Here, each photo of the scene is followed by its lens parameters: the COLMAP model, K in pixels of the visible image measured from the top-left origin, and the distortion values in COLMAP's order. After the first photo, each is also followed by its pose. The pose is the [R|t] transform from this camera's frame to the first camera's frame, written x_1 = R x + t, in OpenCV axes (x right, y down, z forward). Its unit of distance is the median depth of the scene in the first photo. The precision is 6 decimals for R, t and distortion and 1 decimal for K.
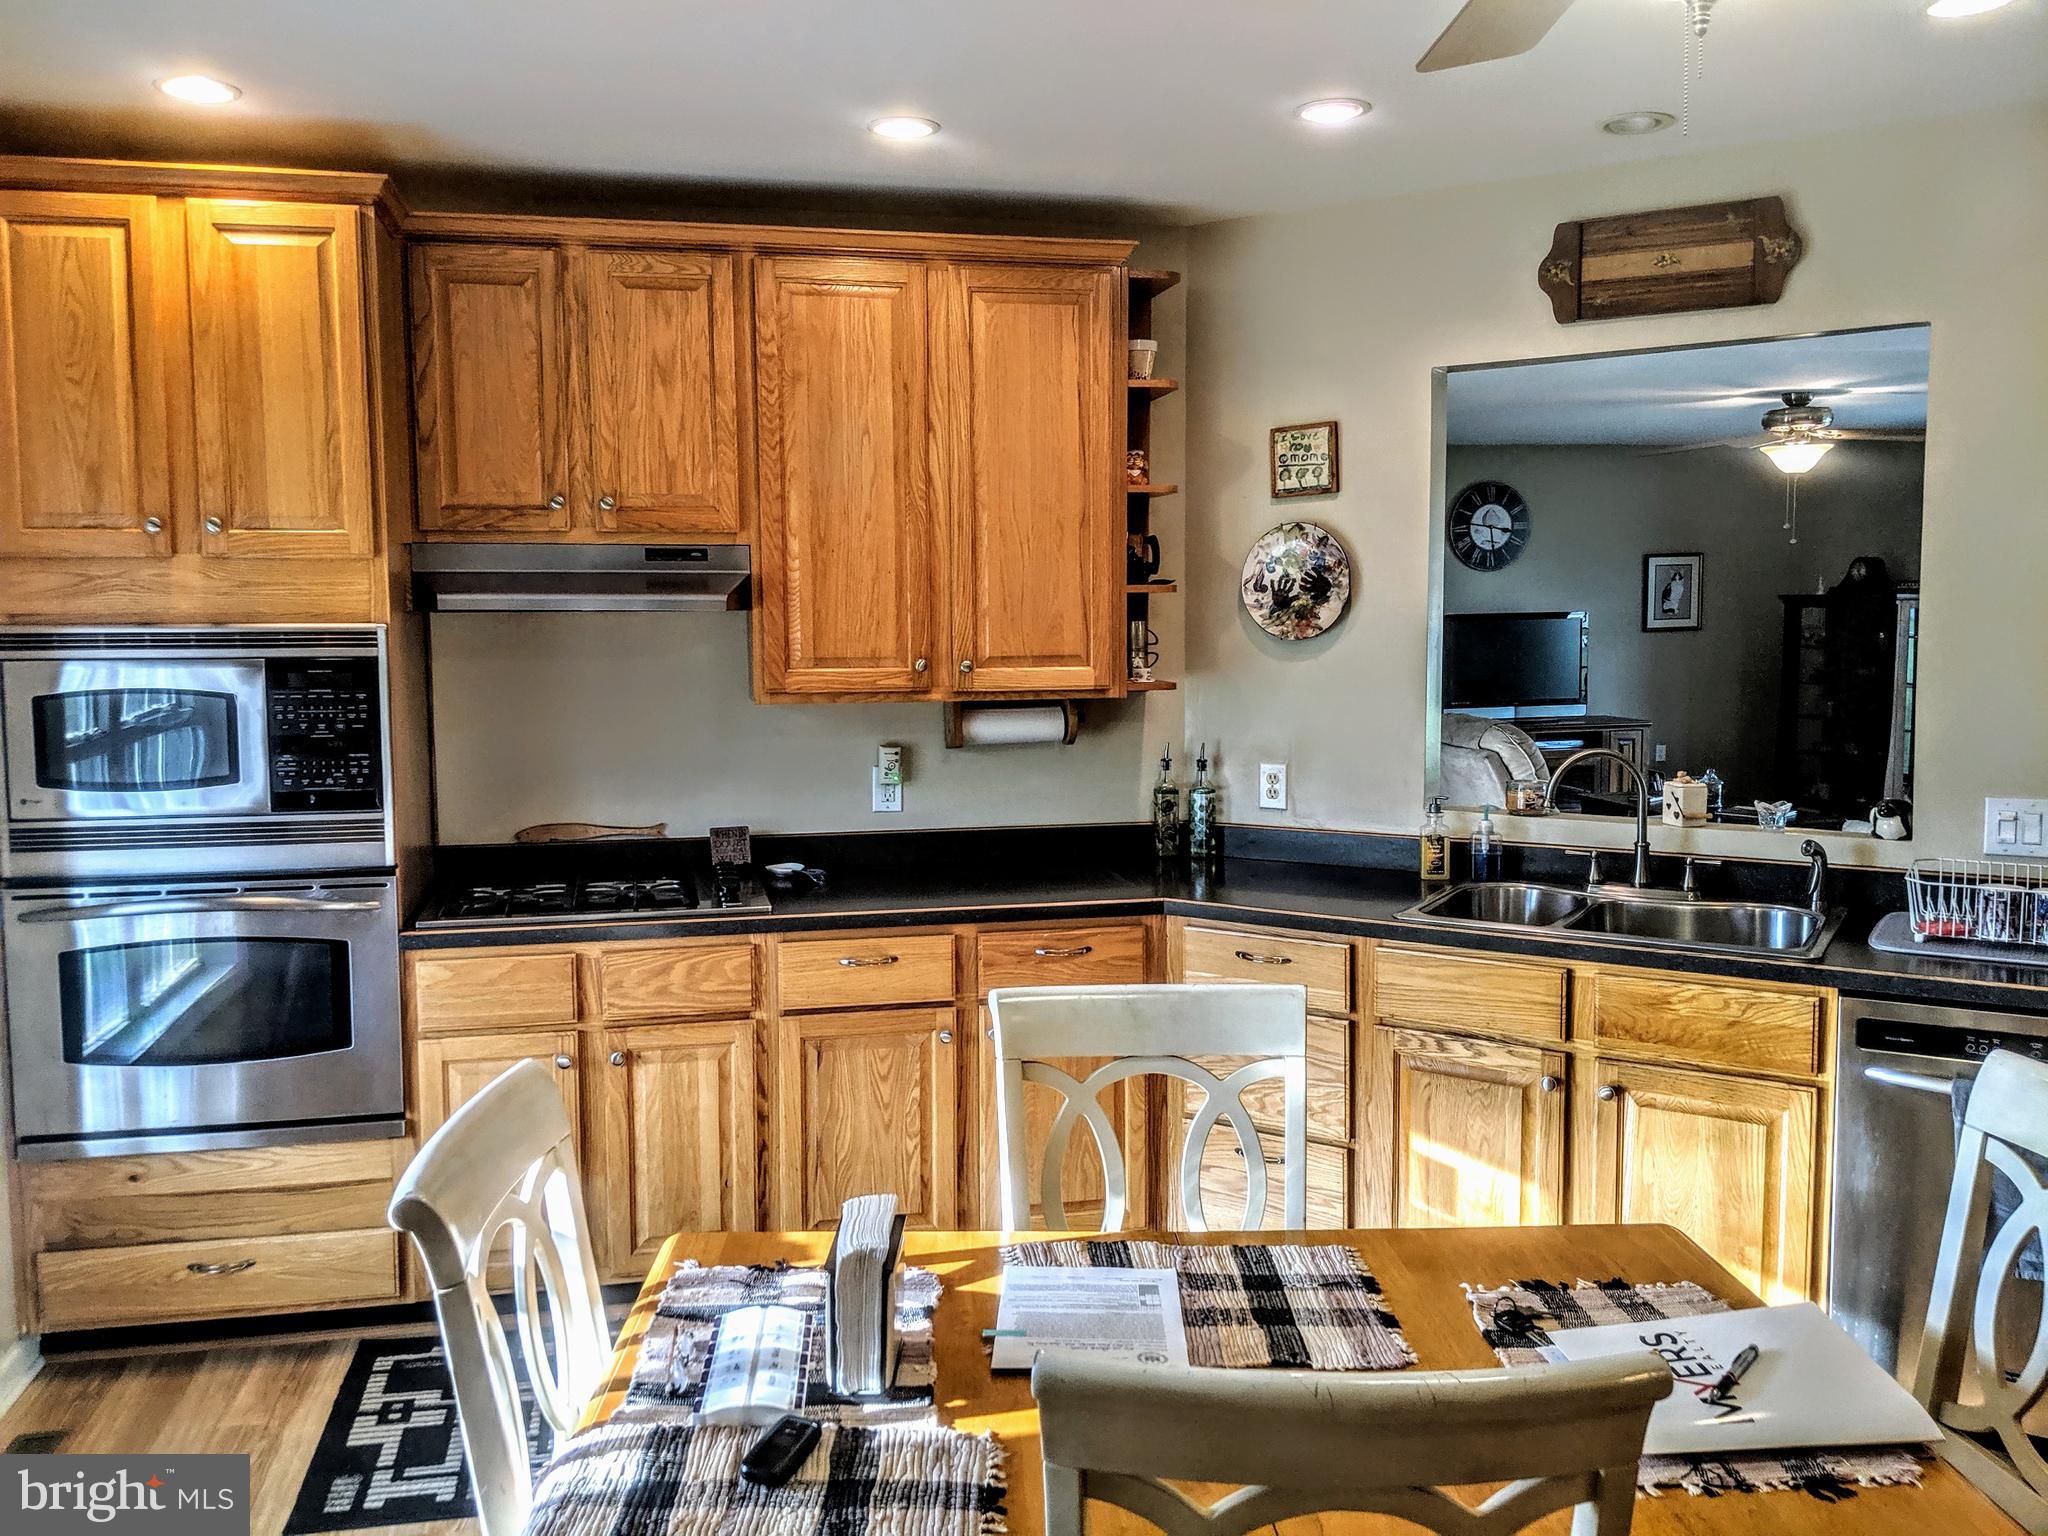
lens RADIAL K [[1629.2, 0, 1023.5], [0, 1629.2, 780.6], [0, 0, 1]] dist [0.014213, -0.024604]
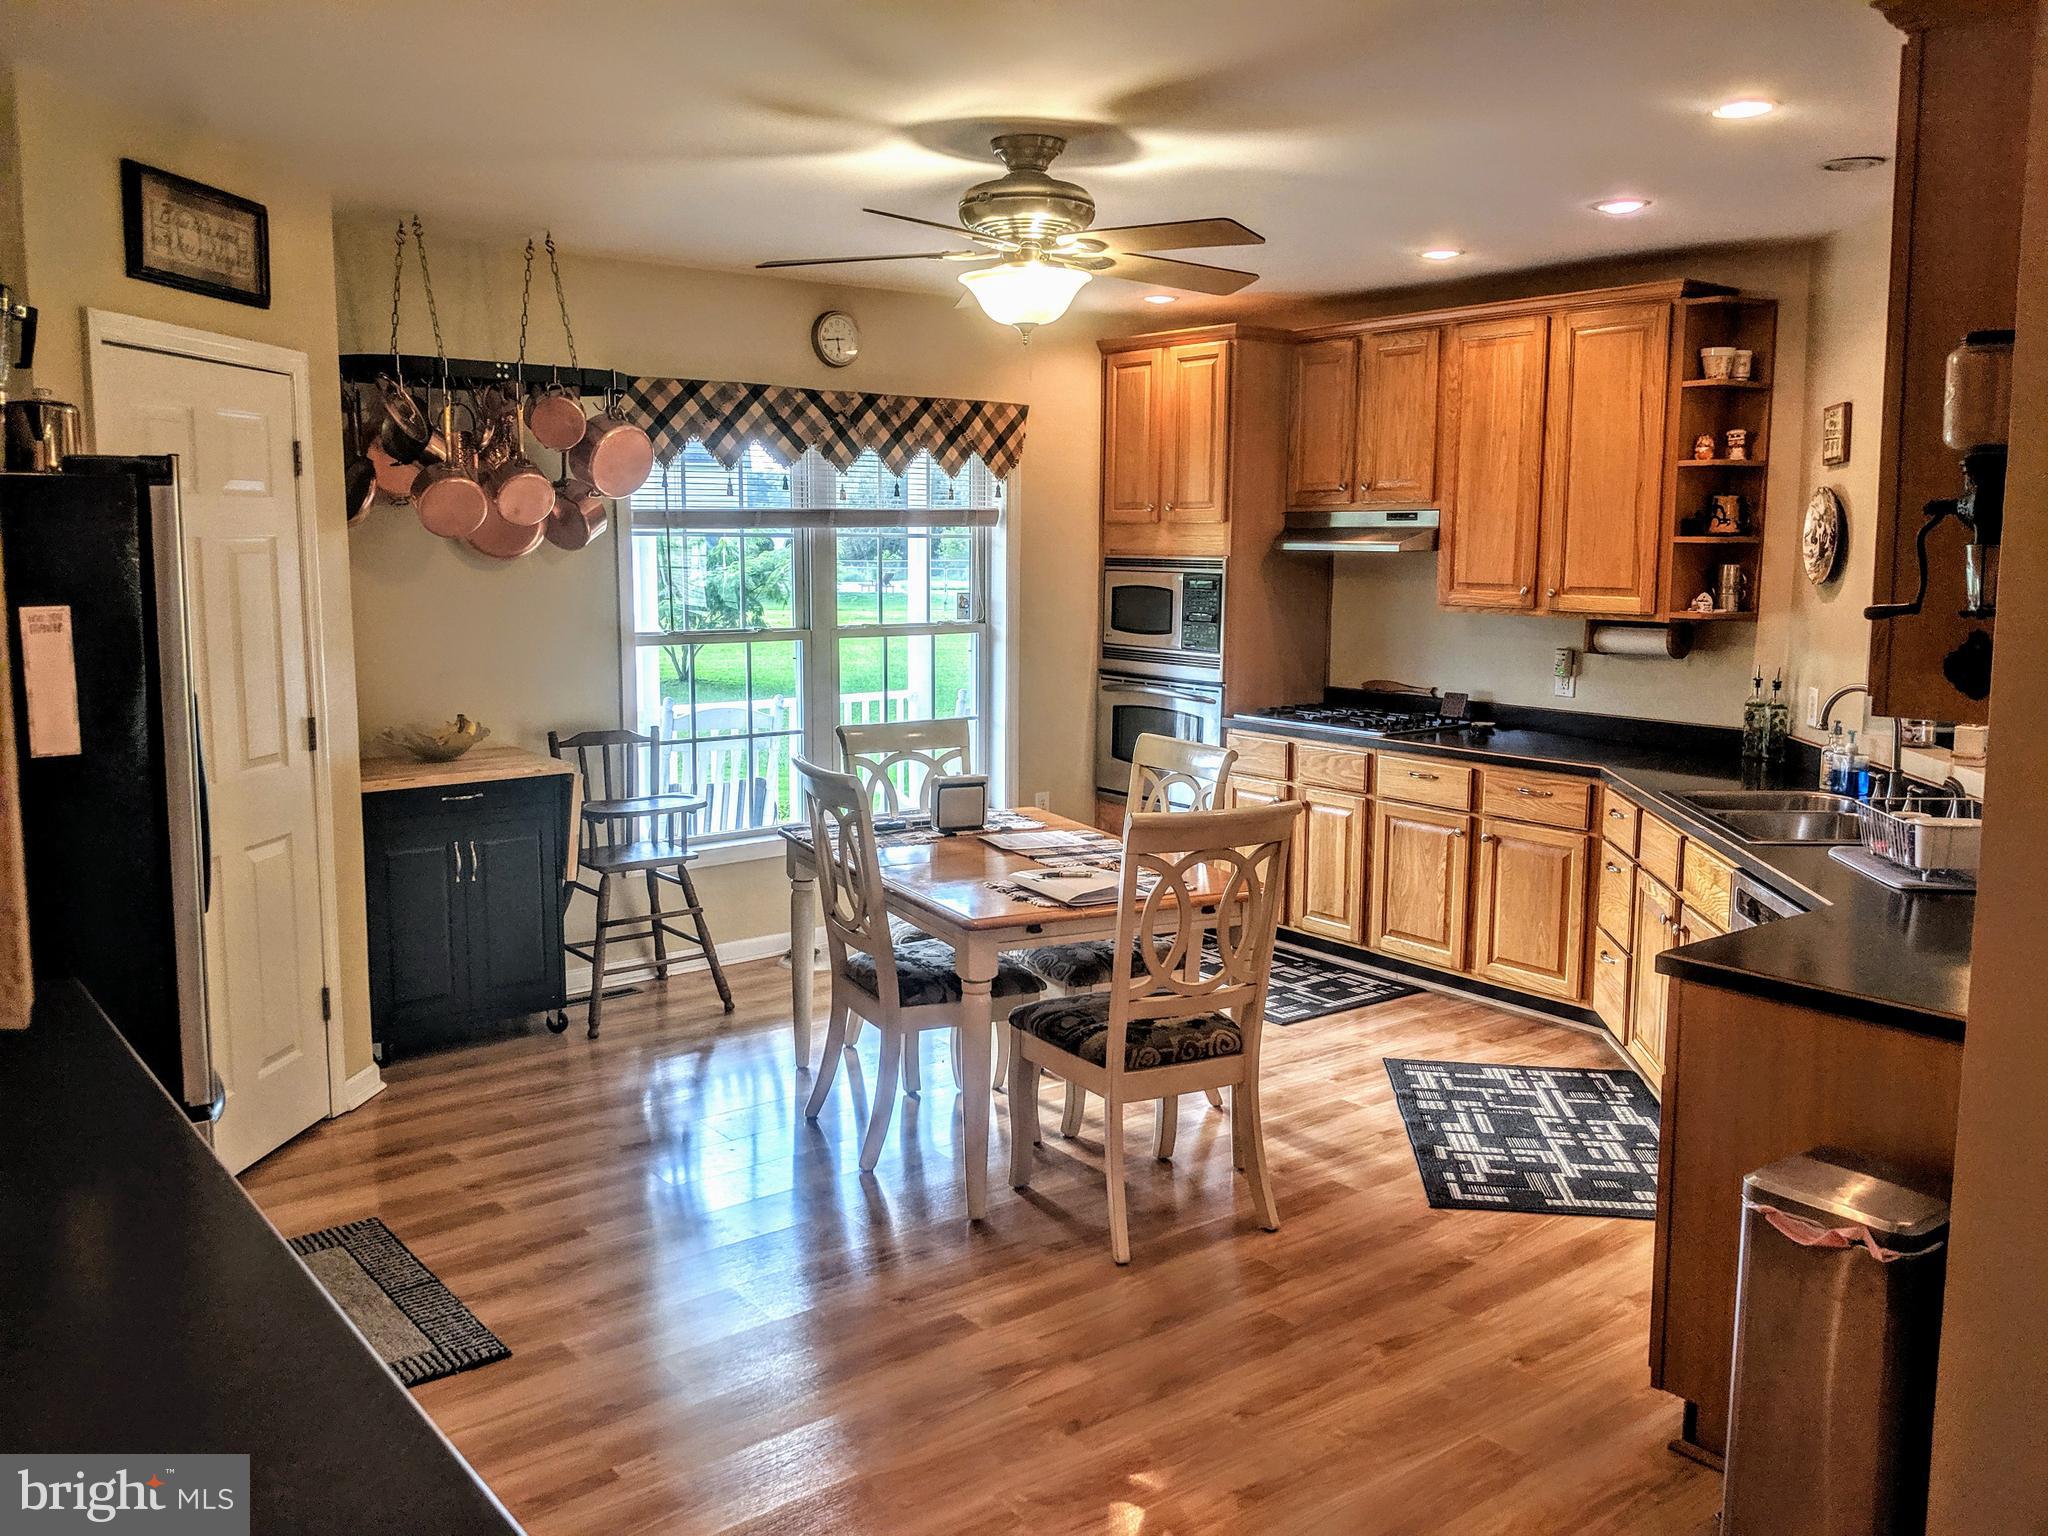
lens RADIAL K [[1629.2, 0, 1026.3], [0, 1629.2, 757.4], [0, 0, 1]] dist [0.014213, -0.024604]
pose [[0.434878, 0.129836, -0.891080, 1.094853], [-0.104003, 0.990171, 0.093517, -0.013607], [0.894463, 0.052006, 0.444107, -0.046849]]
